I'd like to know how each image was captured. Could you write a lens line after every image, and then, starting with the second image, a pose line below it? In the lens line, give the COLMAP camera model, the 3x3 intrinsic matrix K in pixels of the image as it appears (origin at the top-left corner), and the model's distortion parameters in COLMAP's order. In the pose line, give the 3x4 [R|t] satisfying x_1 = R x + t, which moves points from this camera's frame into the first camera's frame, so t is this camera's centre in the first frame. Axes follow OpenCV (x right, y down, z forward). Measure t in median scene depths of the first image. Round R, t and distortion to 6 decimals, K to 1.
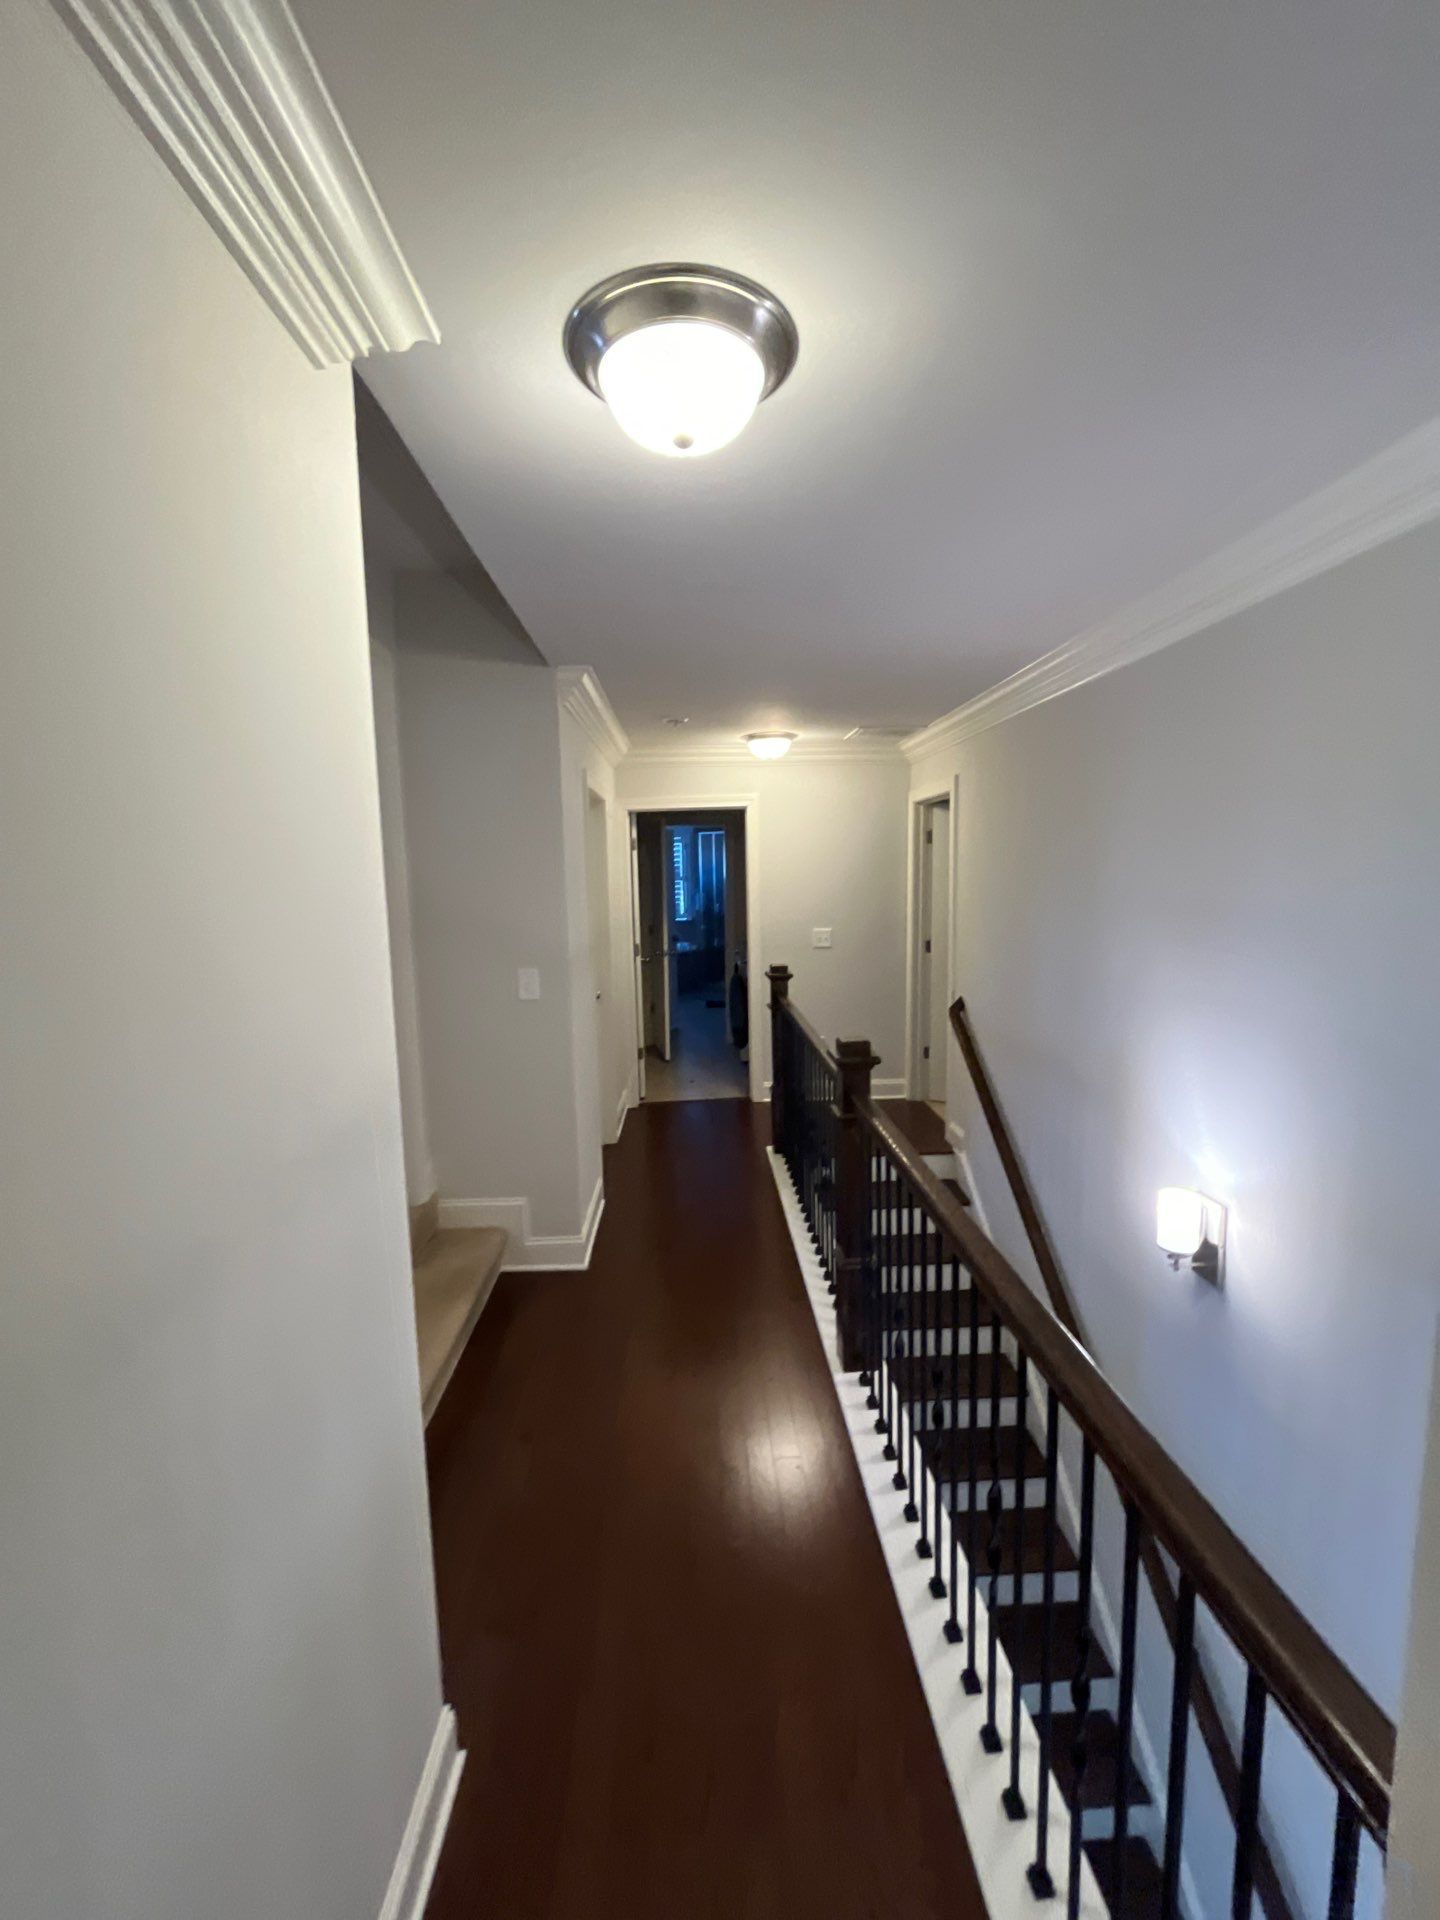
lens RADIAL K [[770.5, 0, 720.0], [0, 770.5, 960.0], [0, 0, 1]] dist [-0.003037, -0.000465]
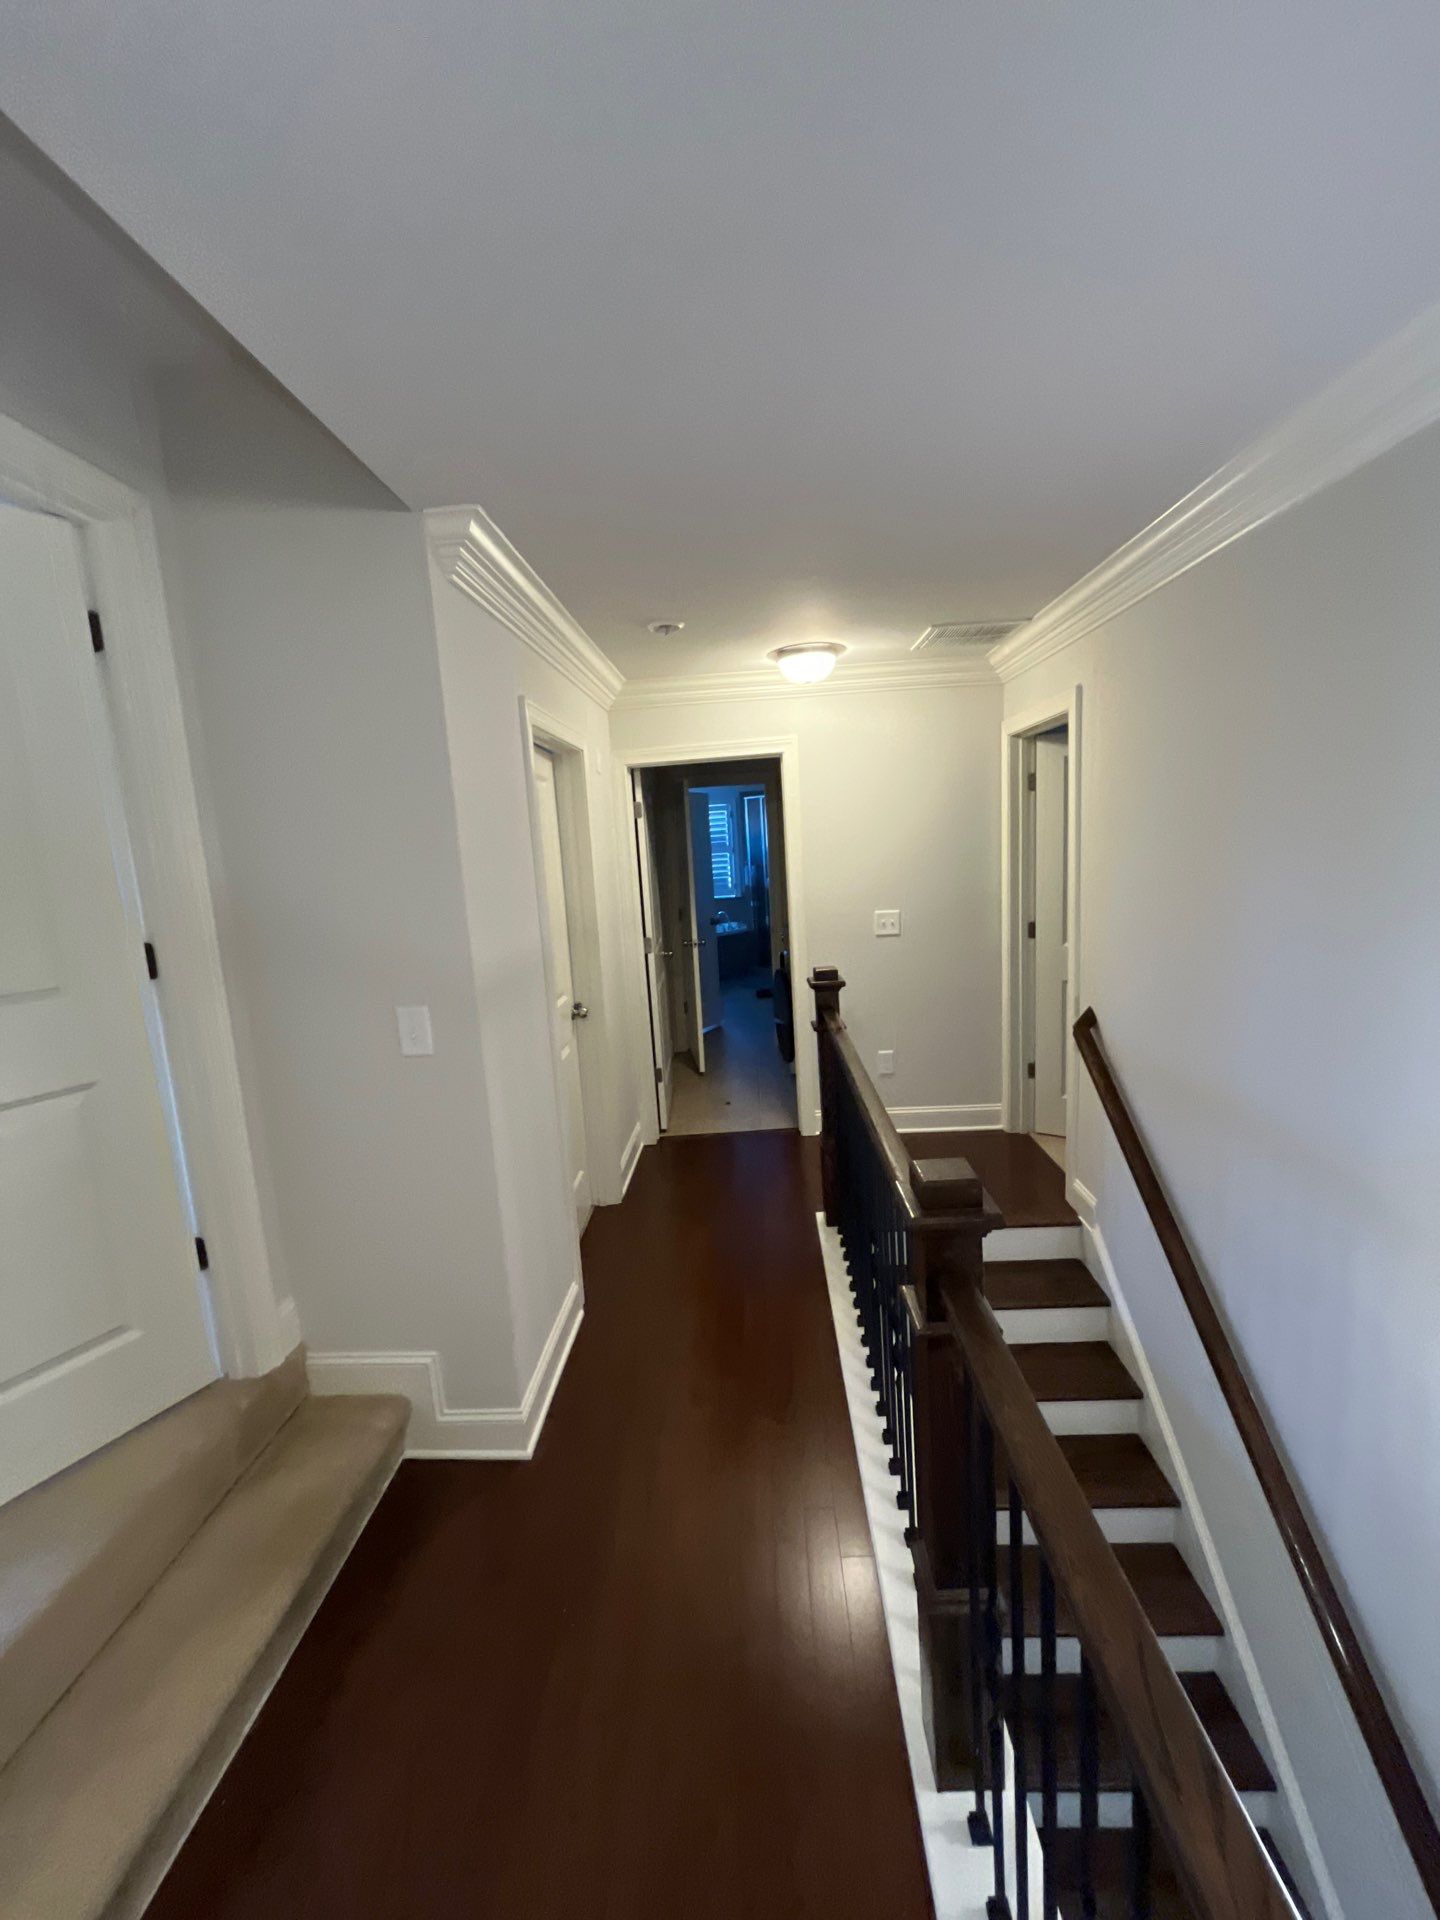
lens RADIAL K [[770.5, 0, 720.0], [0, 770.5, 960.0], [0, 0, 1]] dist [-0.003037, -0.000465]
pose [[0.995680, -0.027381, -0.088725, 0.039591], [0.030775, 0.998837, 0.037110, -0.028843], [0.087605, -0.039680, 0.995365, 0.260231]]
